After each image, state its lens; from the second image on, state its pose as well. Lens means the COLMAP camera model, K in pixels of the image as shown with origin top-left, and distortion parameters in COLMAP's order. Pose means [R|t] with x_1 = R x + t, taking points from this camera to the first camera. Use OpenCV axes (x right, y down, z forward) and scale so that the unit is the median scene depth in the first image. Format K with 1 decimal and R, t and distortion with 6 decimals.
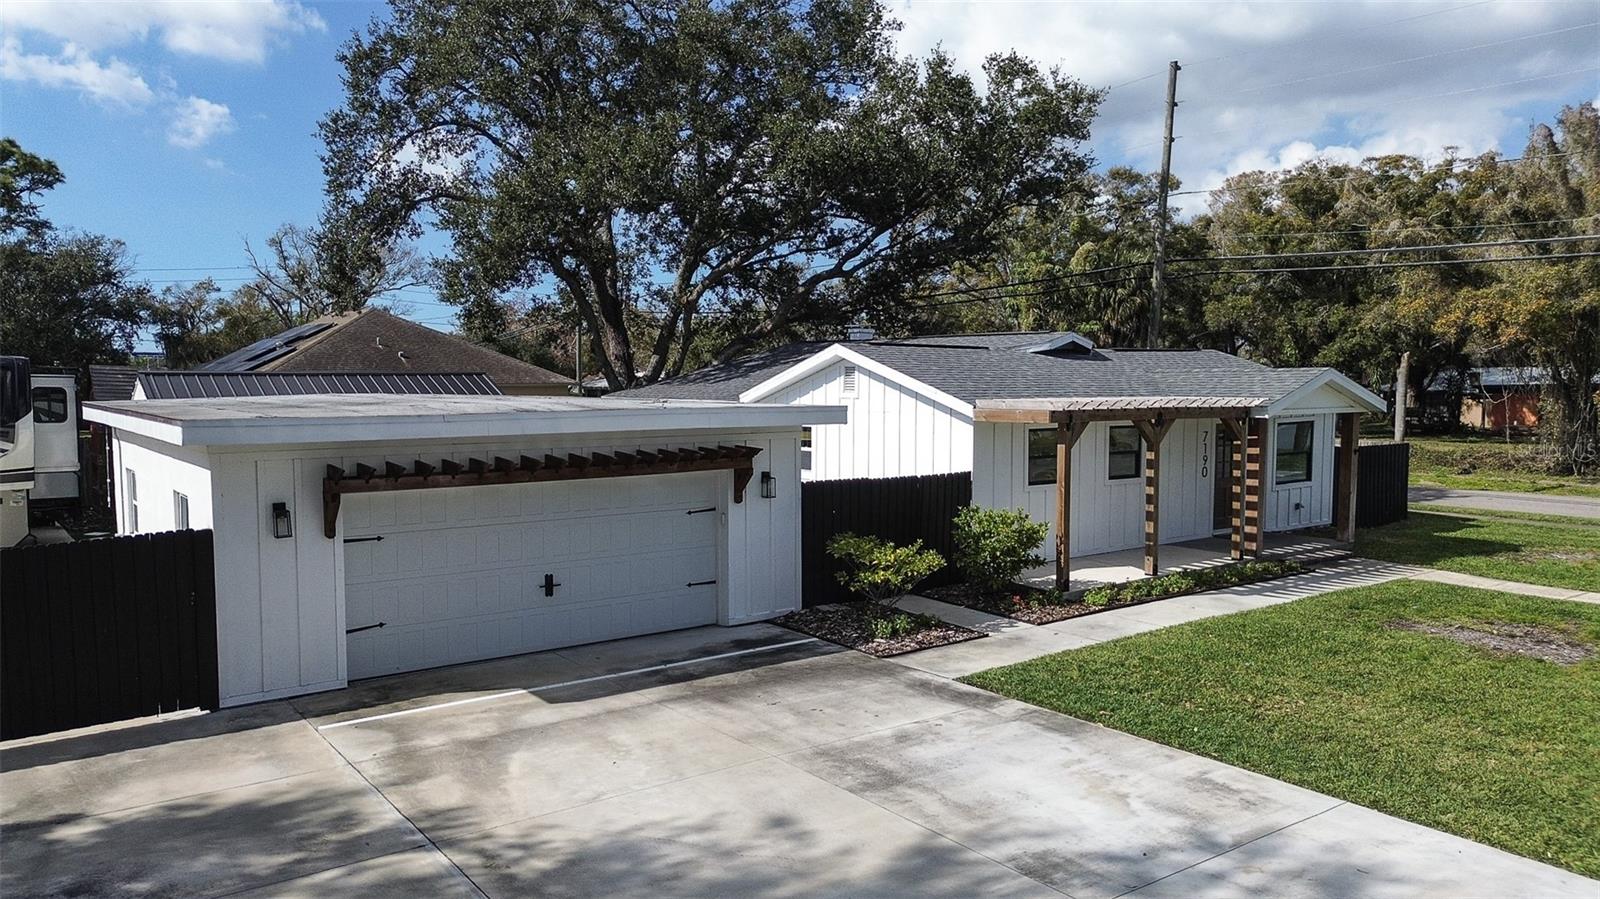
lens RADIAL K [[1121.9, 0, 799.9], [0, 1121.9, 456.8], [0, 0, 1]] dist [0.053716, -0.034242]
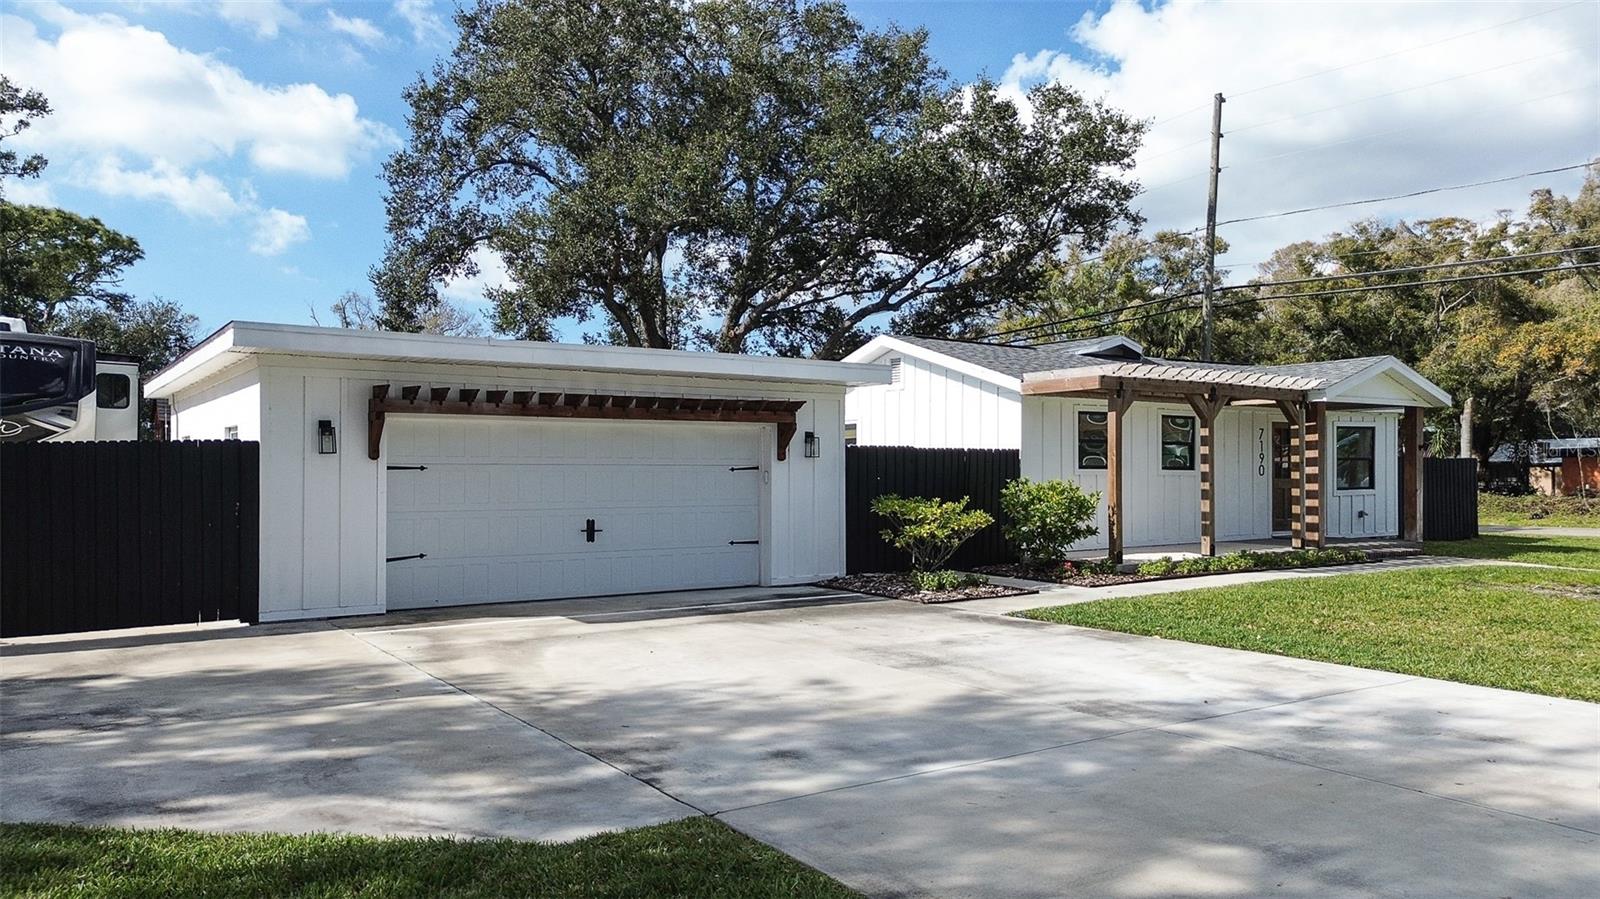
lens RADIAL K [[1121.9, 0, 799.9], [0, 1121.9, 456.8], [0, 0, 1]] dist [0.053716, -0.034242]
pose [[0.999085, 0.001491, -0.042745, 0.002487], [-0.005124, 0.996367, -0.085004, 0.089280], [0.042463, 0.085145, 0.995463, 0.011943]]
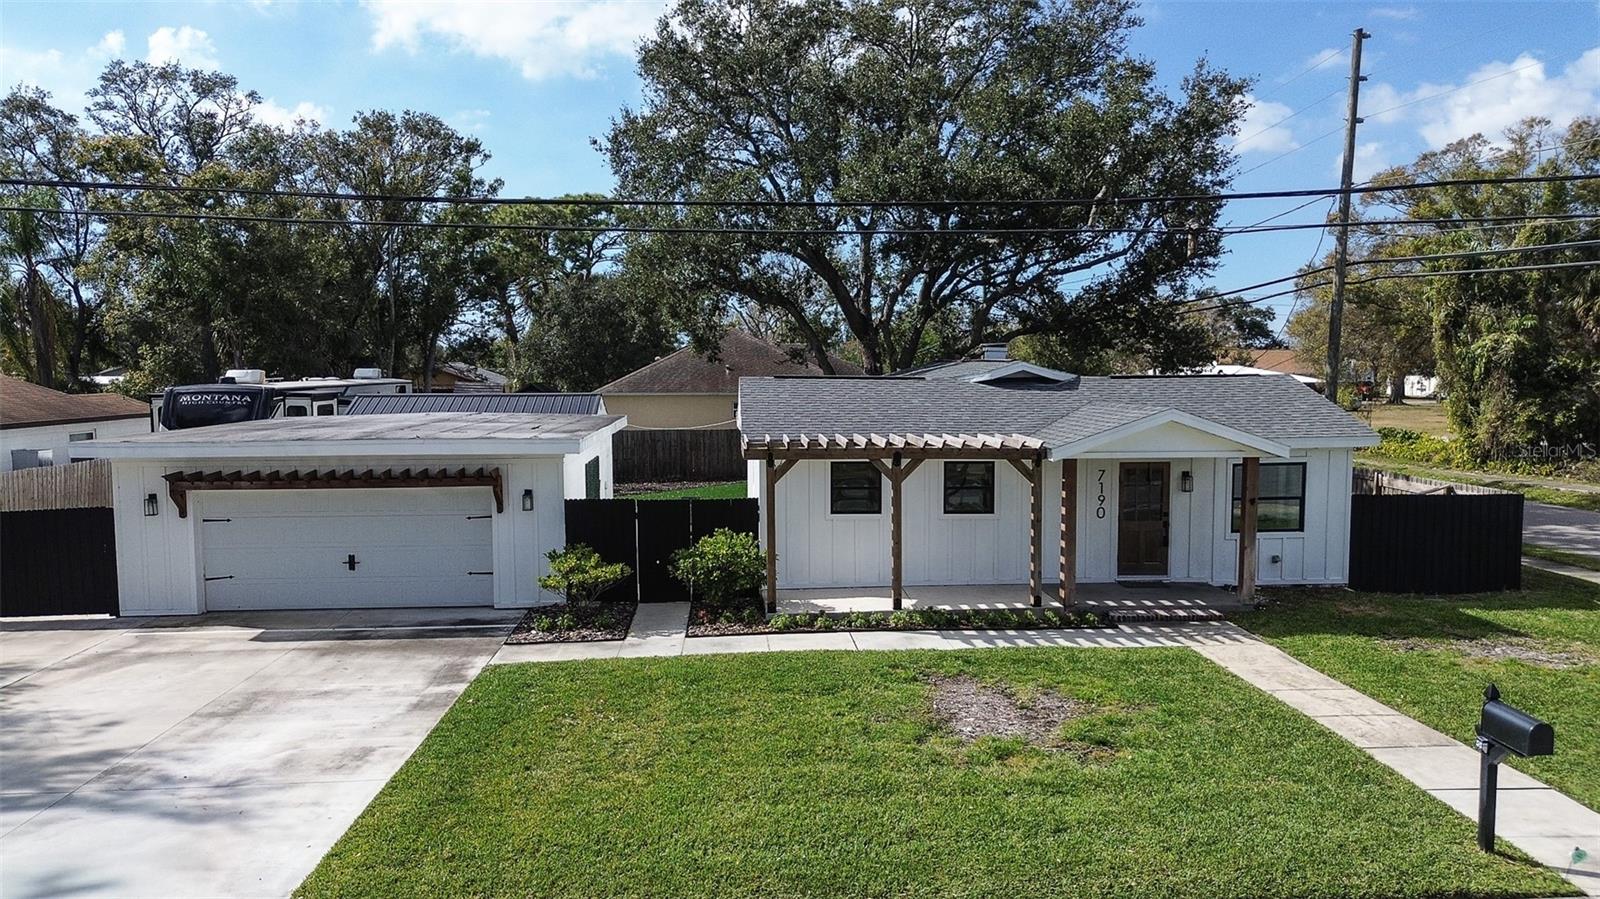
lens RADIAL K [[1123.6, 0, 800.0], [0, 1123.6, 449.5], [0, 0, 1]] dist [0.052955, 0.002776]
pose [[0.839434, 0.039494, -0.542024, 0.677069], [-0.036781, 0.999198, 0.015842, -0.046485], [0.542215, 0.006638, 0.840213, 0.076979]]
